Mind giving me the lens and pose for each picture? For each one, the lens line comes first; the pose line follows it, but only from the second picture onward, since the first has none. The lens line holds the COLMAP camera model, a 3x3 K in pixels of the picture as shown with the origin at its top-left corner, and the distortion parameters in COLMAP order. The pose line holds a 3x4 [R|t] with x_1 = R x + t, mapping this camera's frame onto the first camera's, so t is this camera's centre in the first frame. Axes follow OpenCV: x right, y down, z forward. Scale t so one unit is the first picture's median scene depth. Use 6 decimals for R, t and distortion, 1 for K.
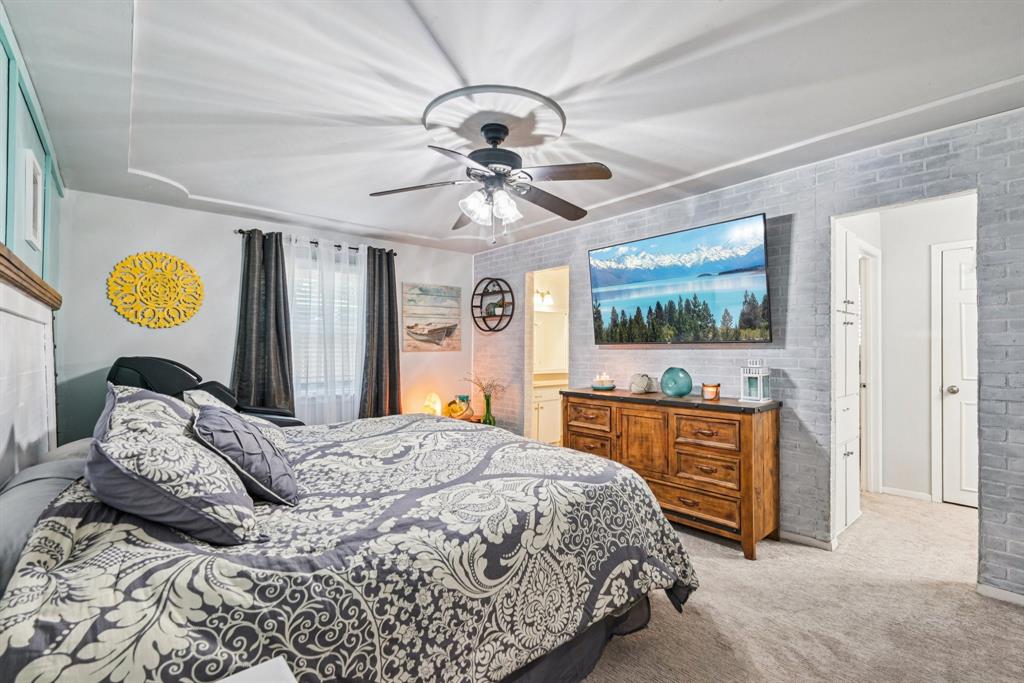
lens RADIAL K [[475.1, 0, 513.1], [0, 475.1, 344.8], [0, 0, 1]] dist [-0.000093, -0.000111]
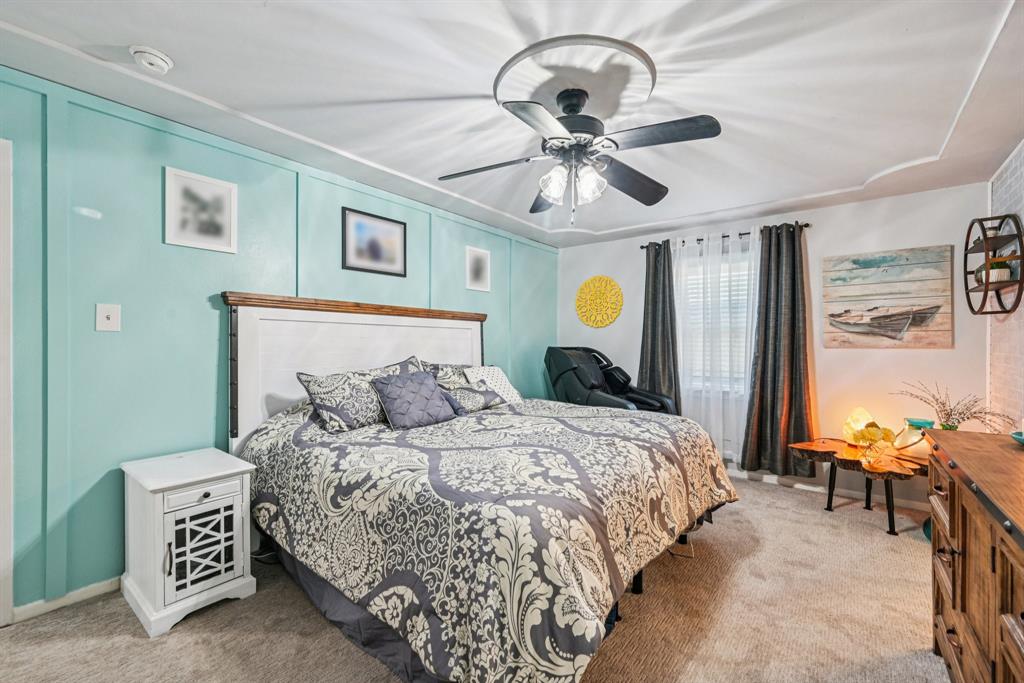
lens RADIAL K [[431.4, 0, 512.7], [0, 431.4, 338.8], [0, 0, 1]] dist [0.002300, 0.000156]
pose [[0.158253, -0.003151, -0.987394, 0.934266], [-0.000391, 0.999995, -0.003254, 0.005933], [0.987399, 0.000901, 0.158251, 0.955752]]
